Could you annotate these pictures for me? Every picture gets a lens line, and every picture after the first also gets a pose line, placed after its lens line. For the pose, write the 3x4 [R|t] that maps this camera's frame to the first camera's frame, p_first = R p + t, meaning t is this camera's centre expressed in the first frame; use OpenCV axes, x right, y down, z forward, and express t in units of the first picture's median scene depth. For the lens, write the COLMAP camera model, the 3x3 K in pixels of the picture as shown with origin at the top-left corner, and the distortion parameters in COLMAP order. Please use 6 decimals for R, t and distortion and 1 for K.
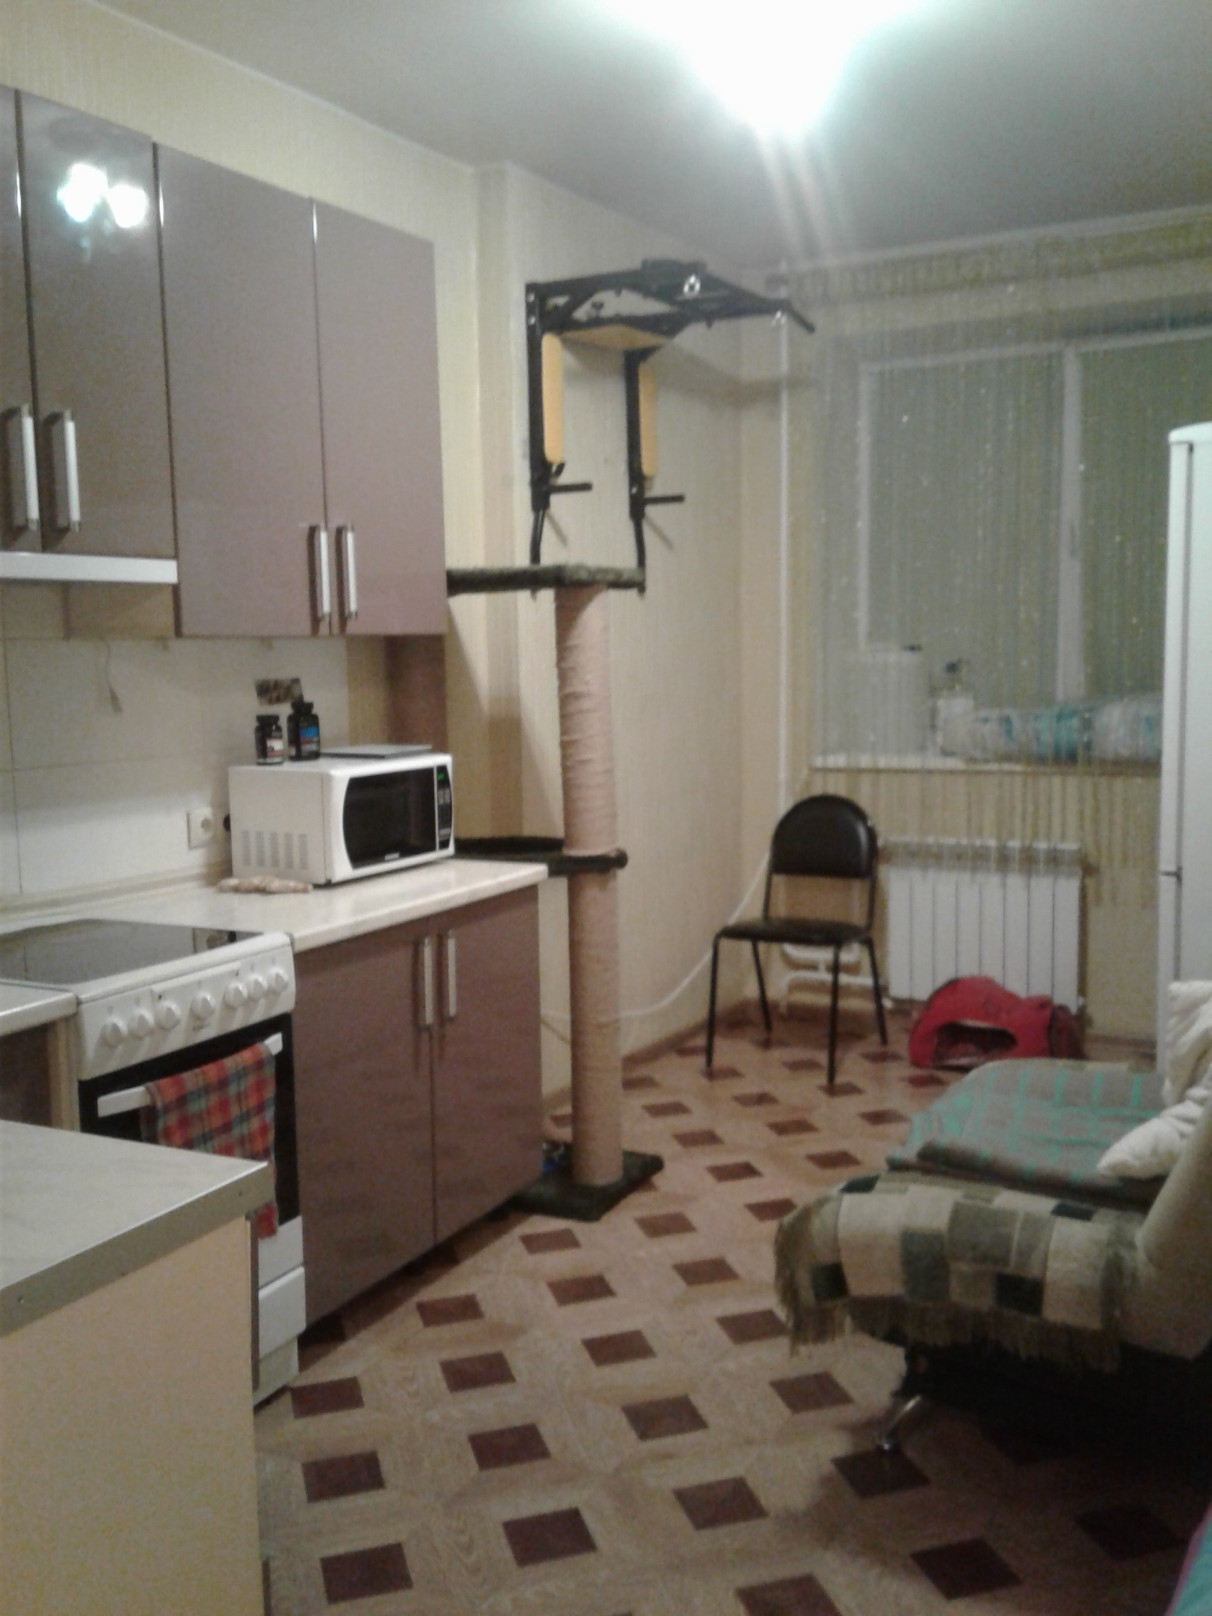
lens RADIAL K [[1526.2, 0, 613.4], [0, 1526.2, 813.6], [0, 0, 1]] dist [0.101323, -0.172180]
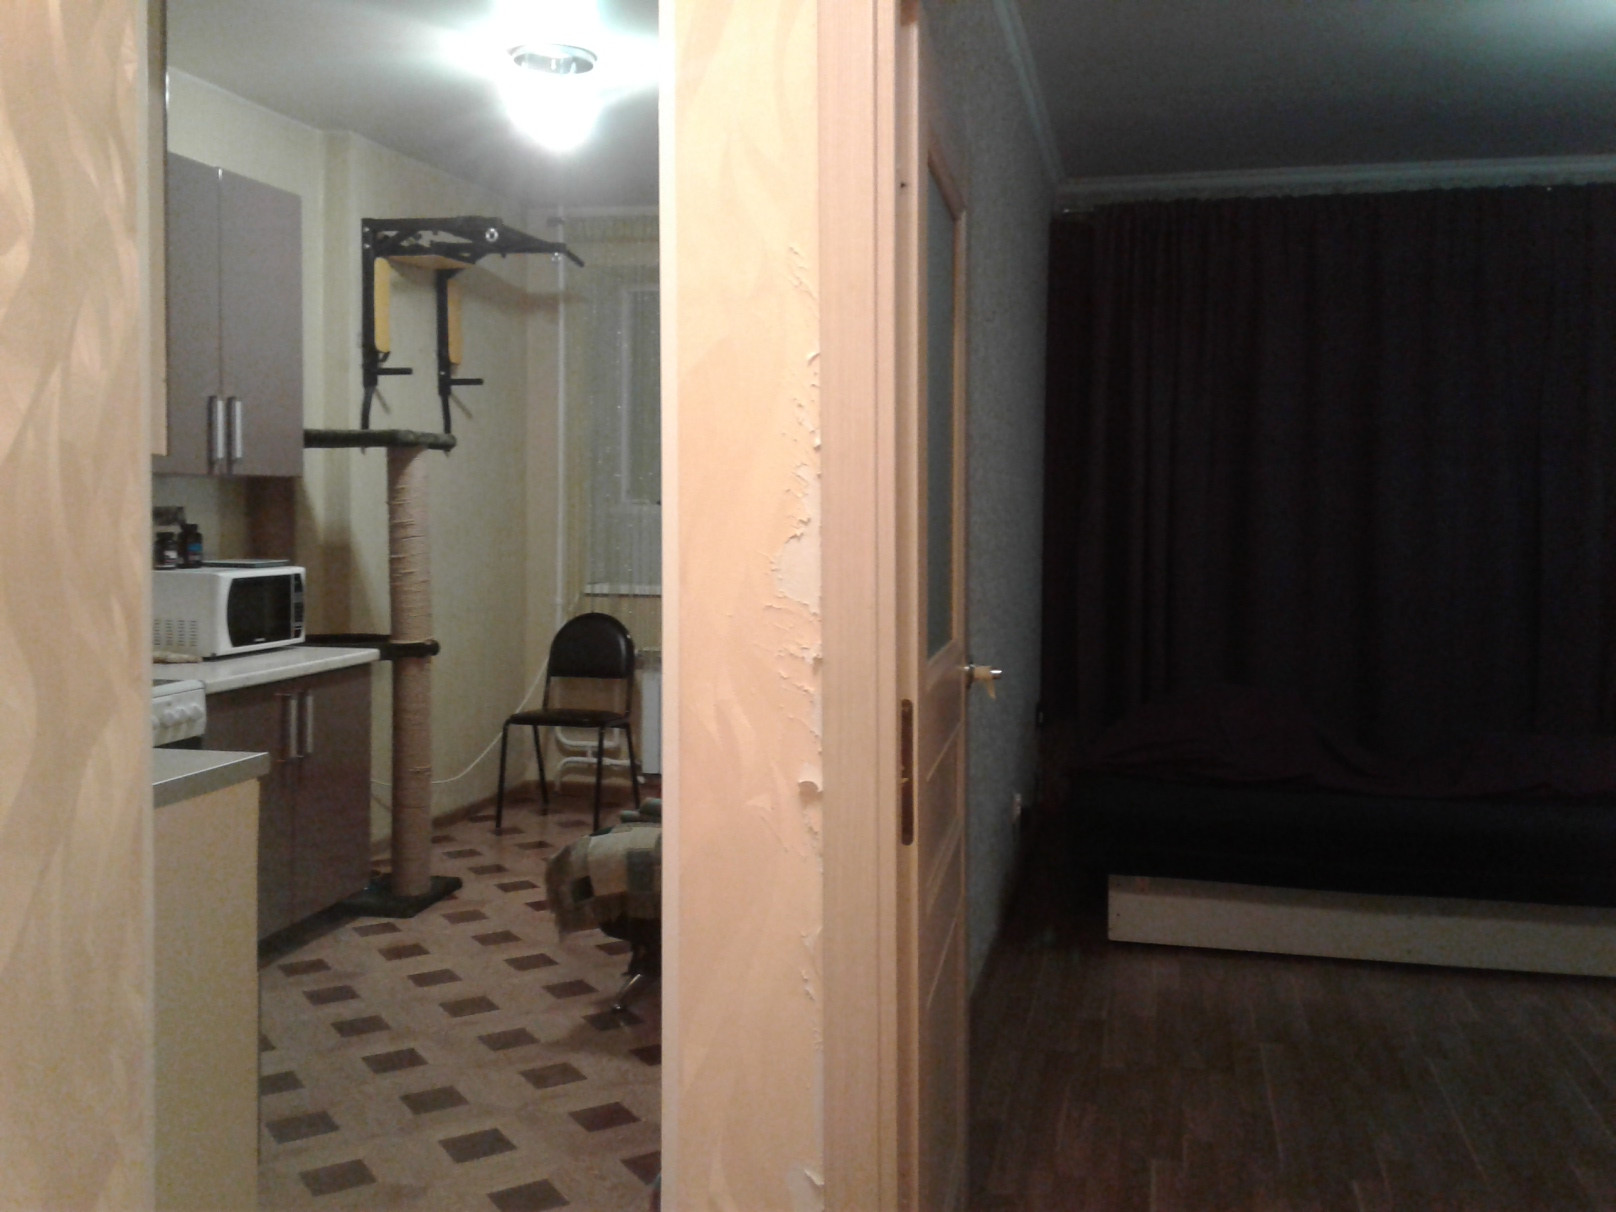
lens RADIAL K [[1526.2, 0, 853.9], [0, 1526.2, 570.6], [0, 0, 1]] dist [0.101323, -0.172180]
pose [[0.956209, 0.014580, 0.292322, -0.037252], [0.005920, 0.997591, -0.069120, 0.055117], [-0.292625, 0.067824, 0.953819, -0.386353]]
